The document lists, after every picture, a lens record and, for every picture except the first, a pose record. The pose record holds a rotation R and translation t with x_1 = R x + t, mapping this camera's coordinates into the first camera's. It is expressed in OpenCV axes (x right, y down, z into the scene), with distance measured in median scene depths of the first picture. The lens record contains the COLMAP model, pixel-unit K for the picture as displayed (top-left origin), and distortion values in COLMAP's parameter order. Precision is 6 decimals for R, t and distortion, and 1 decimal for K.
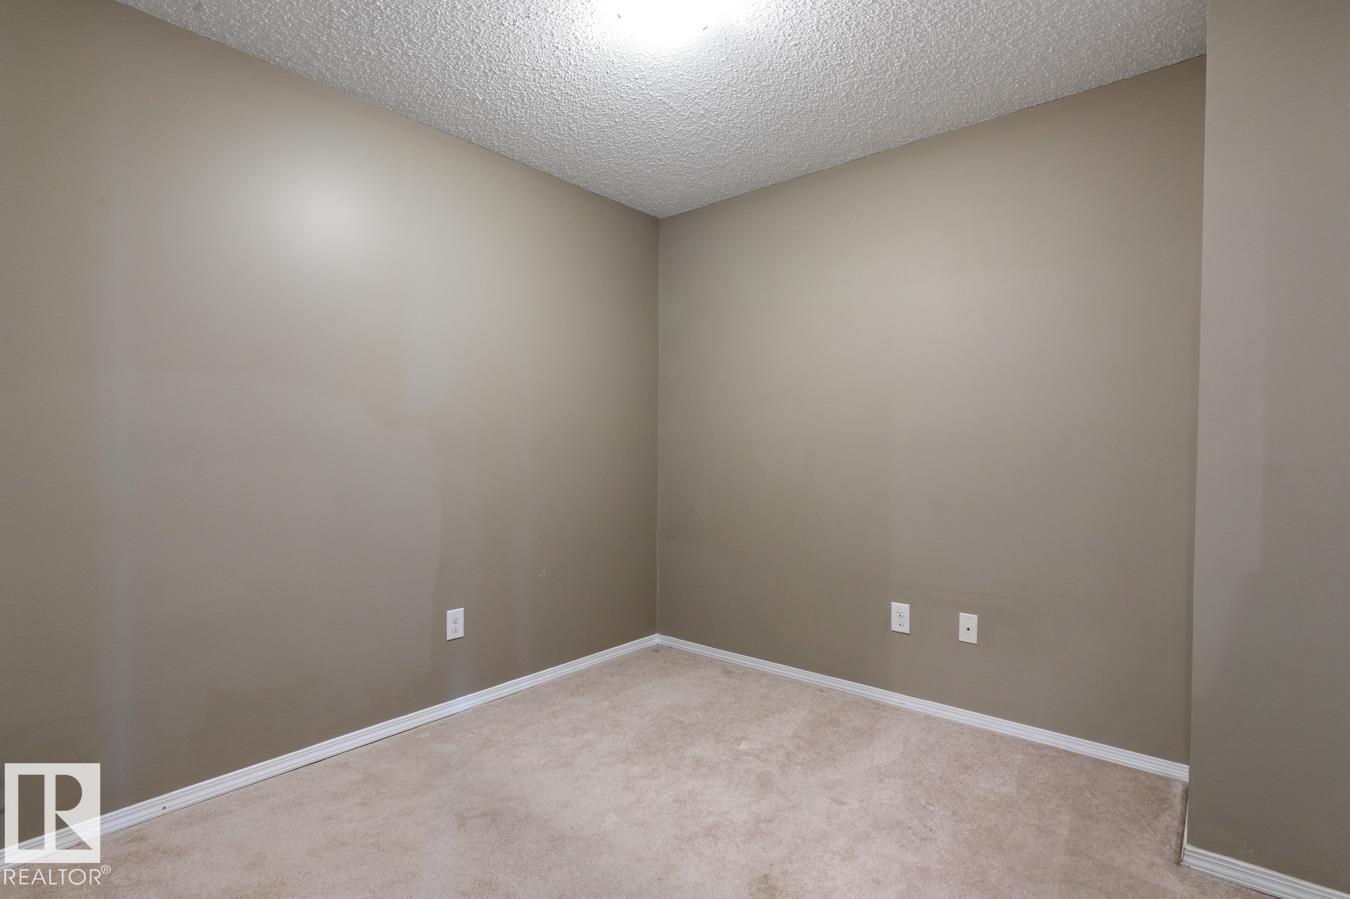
lens RADIAL K [[657.3, 0, 681.0], [0, 657.3, 453.7], [0, 0, 1]] dist [-0.002556, -0.001368]
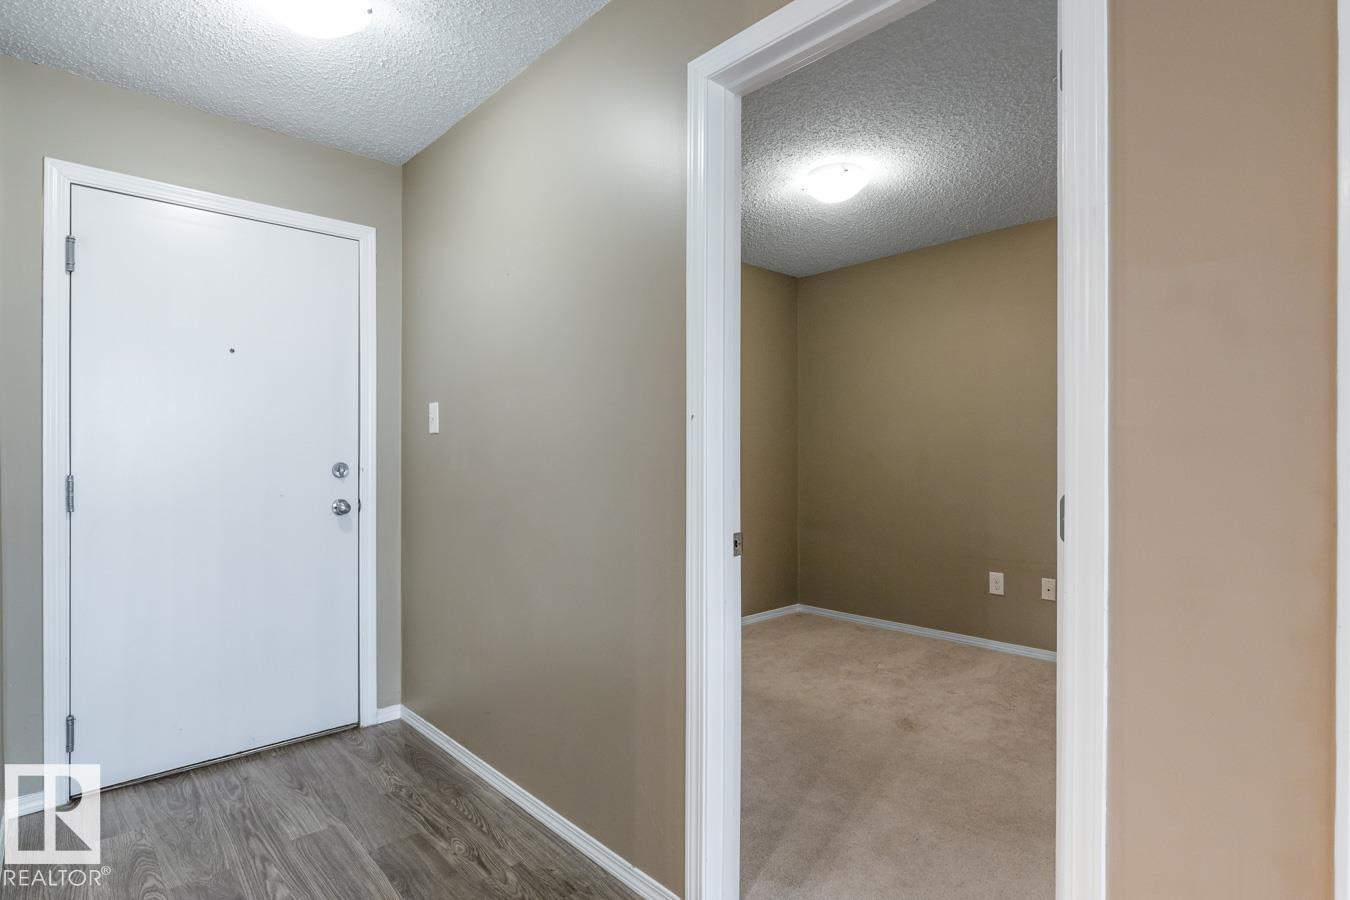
lens RADIAL K [[700.7, 0, 678.6], [0, 700.7, 445.8], [0, 0, 1]] dist [0.002145, 0.000303]
pose [[0.992254, -0.005991, -0.124084, -0.145216], [0.002947, 0.999690, -0.024708, 0.003847], [0.124193, 0.024151, 0.991964, -0.564472]]
